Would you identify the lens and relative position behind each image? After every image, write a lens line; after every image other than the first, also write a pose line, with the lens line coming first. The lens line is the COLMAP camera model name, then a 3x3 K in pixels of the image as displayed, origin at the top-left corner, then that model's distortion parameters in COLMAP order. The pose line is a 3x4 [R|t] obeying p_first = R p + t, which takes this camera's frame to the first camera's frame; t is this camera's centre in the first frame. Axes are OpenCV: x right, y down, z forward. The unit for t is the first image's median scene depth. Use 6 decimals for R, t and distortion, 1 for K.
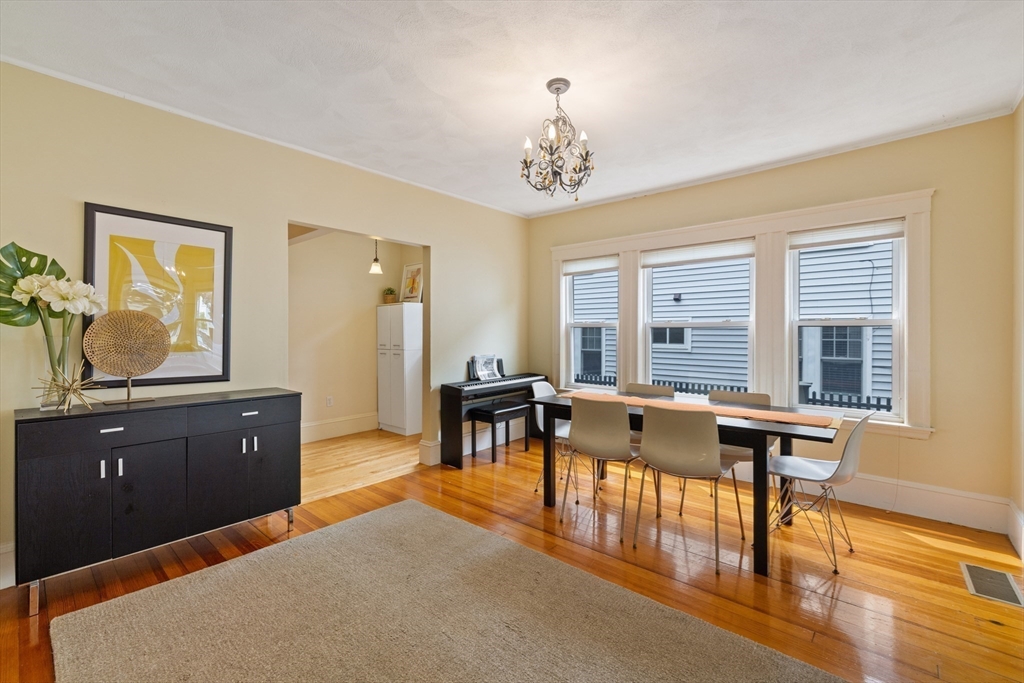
lens RADIAL K [[435.0, 0, 508.3], [0, 435.0, 332.9], [0, 0, 1]] dist [-0.001022, -0.000077]
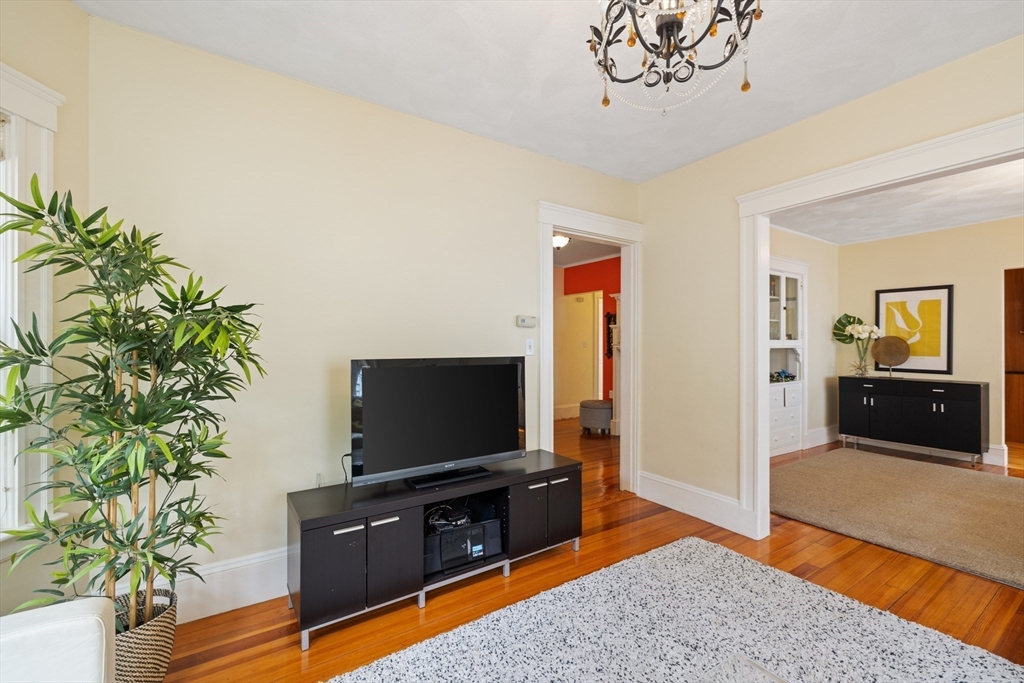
lens RADIAL K [[430.7, 0, 508.9], [0, 430.7, 341.7], [0, 0, 1]] dist [-0.000981, -0.000023]
pose [[-0.269478, -0.007392, -0.962978, 1.410365], [-0.000589, 0.999972, -0.007511, -0.005878], [0.963006, -0.001457, -0.269475, -0.215167]]
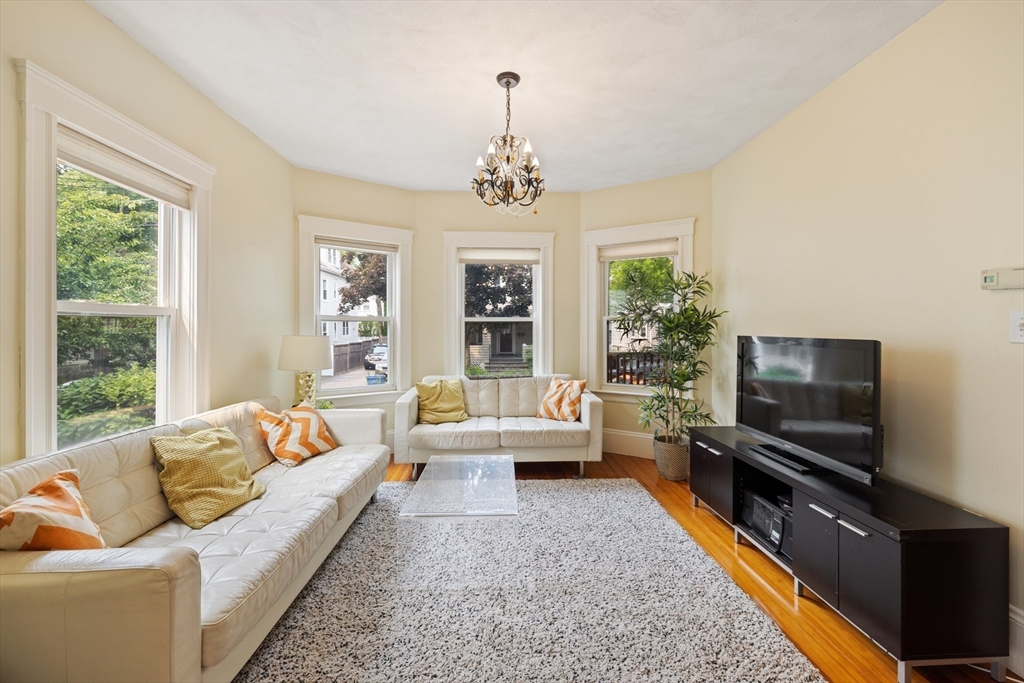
lens RADIAL K [[433.8, 0, 512.7], [0, 433.8, 328.9], [0, 0, 1]] dist [-0.000478, -0.000511]
pose [[-0.685710, -0.004406, 0.727862, 0.457483], [-0.001460, 0.999988, 0.004678, 0.002323], [-0.727874, 0.002145, -0.685708, 0.356234]]
